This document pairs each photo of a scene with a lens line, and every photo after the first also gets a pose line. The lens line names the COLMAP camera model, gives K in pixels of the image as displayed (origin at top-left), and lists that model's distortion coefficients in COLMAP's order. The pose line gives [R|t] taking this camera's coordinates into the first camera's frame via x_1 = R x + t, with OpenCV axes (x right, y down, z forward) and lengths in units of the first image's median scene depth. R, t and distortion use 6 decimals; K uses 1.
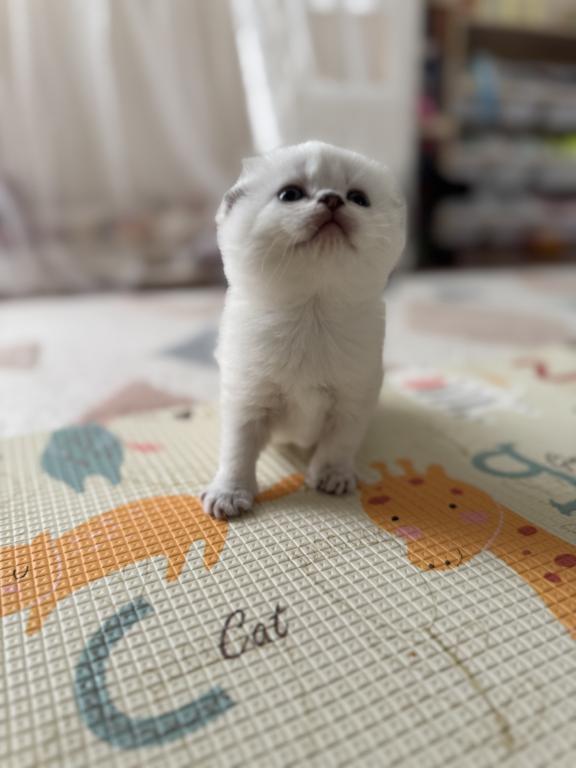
lens RADIAL K [[575.3, 0, 291.0], [0, 575.3, 383.1], [0, 0, 1]] dist [-0.027198, -0.001137]
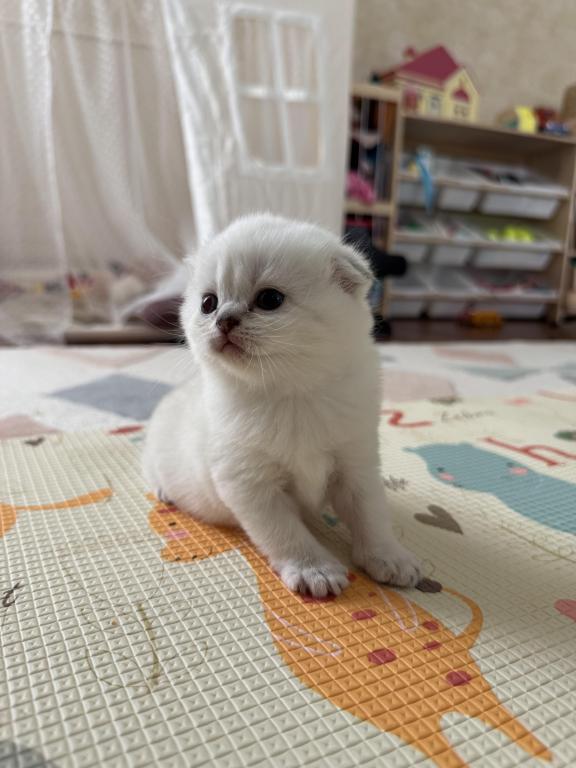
lens RADIAL K [[575.3, 0, 283.4], [0, 575.3, 388.9], [0, 0, 1]] dist [-0.027198, -0.001137]
pose [[0.998779, 0.036680, 0.033089, 0.352602], [-0.032593, 0.992646, -0.116582, 0.103123], [-0.037122, 0.115361, 0.992630, -0.122265]]
